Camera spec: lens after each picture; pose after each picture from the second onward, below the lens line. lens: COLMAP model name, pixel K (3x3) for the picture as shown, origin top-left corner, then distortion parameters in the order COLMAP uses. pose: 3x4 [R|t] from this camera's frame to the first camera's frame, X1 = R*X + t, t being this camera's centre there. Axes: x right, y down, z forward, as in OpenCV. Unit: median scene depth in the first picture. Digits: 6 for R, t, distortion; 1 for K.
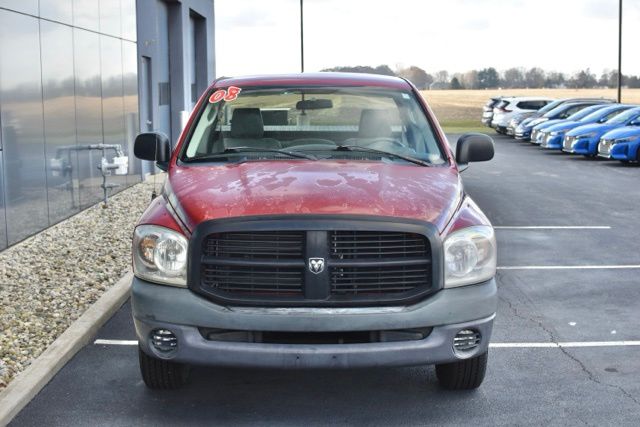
lens RADIAL K [[983.8, 0, 320.0], [0, 983.8, 213.5], [0, 0, 1]] dist [-0.152549, 0.073313]
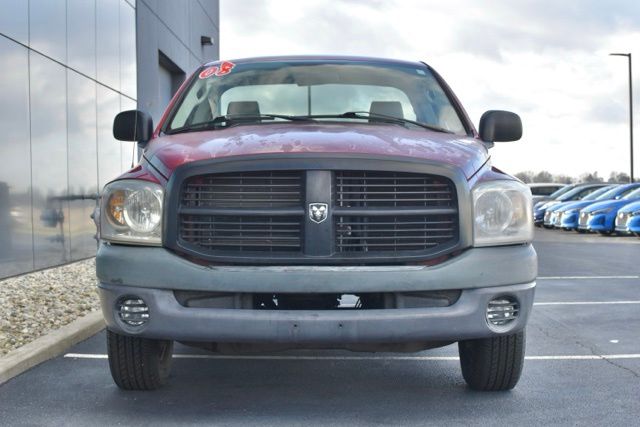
lens RADIAL K [[983.8, 0, 320.0], [0, 983.8, 213.5], [0, 0, 1]] dist [-0.152549, 0.073313]
pose [[0.999954, -0.003072, -0.009094, 0.003749], [0.002075, 0.994177, -0.107735, 0.100679], [0.009372, 0.107712, 0.994138, 0.130461]]
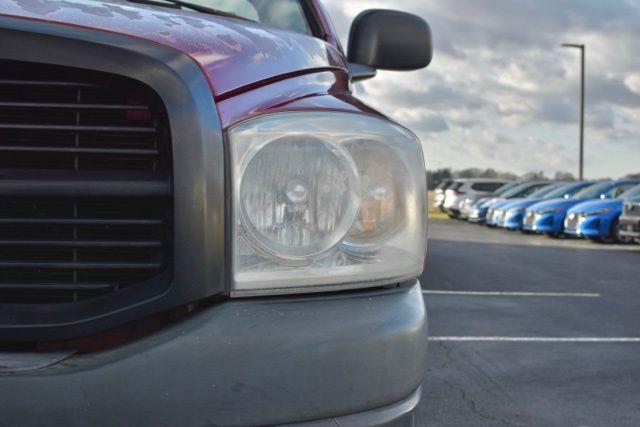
lens RADIAL K [[983.8, 0, 320.0], [0, 983.8, 213.5], [0, 0, 1]] dist [-0.152549, 0.073313]
pose [[0.998543, 0.028243, 0.045976, 0.101560], [-0.023537, 0.994723, -0.099858, 0.058865], [-0.048553, 0.098630, 0.993939, 0.529430]]
